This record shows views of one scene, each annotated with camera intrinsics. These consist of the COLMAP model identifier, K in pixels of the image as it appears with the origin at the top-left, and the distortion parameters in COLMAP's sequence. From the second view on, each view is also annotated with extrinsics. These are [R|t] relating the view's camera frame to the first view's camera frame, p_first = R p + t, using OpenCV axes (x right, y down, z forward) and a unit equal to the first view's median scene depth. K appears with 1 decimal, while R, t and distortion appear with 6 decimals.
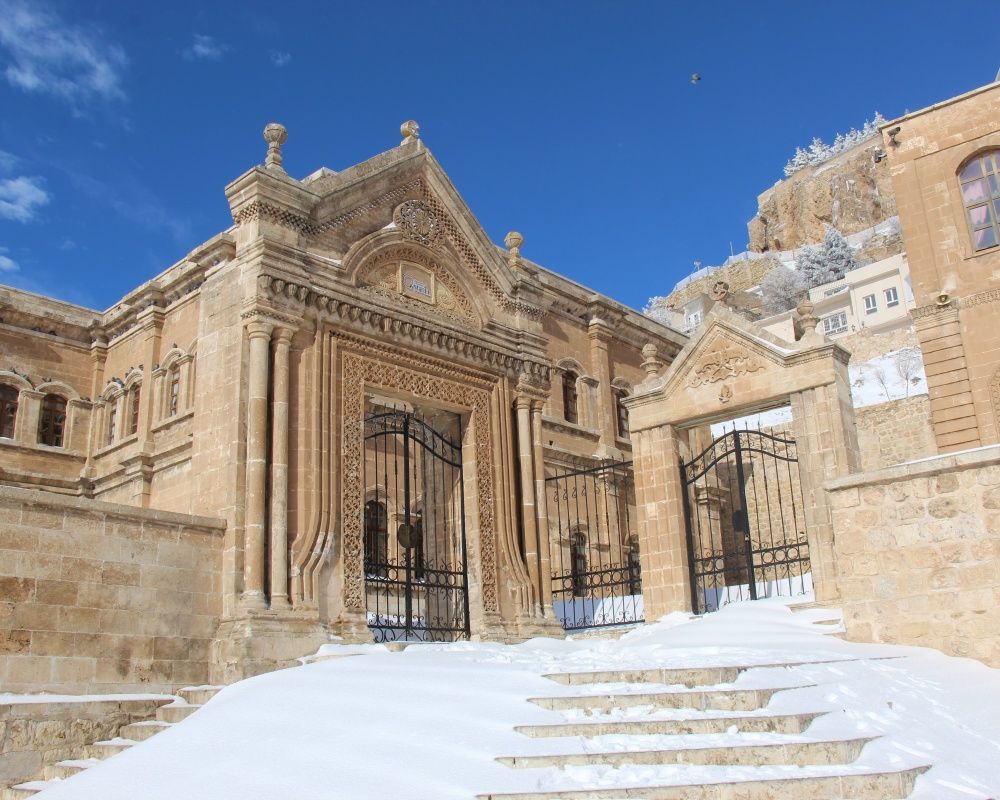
lens RADIAL K [[1016.8, 0, 500.0], [0, 1016.8, 400.0], [0, 0, 1]] dist [-0.195245, 0.185072]
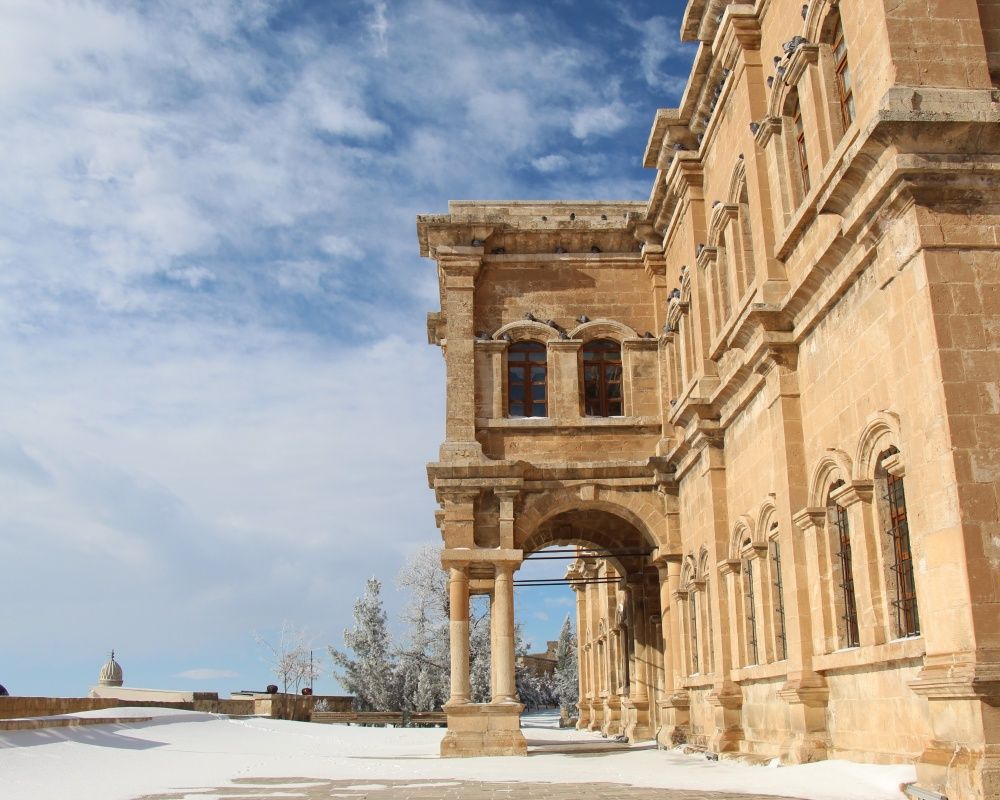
lens RADIAL K [[1016.8, 0, 500.0], [0, 1016.8, 400.0], [0, 0, 1]] dist [-0.195245, 0.185072]
pose [[0.689775, -0.179653, -0.701381, -0.032391], [0.202588, 0.977922, -0.051251, 0.056126], [0.695103, -0.106739, 0.710942, 0.476635]]
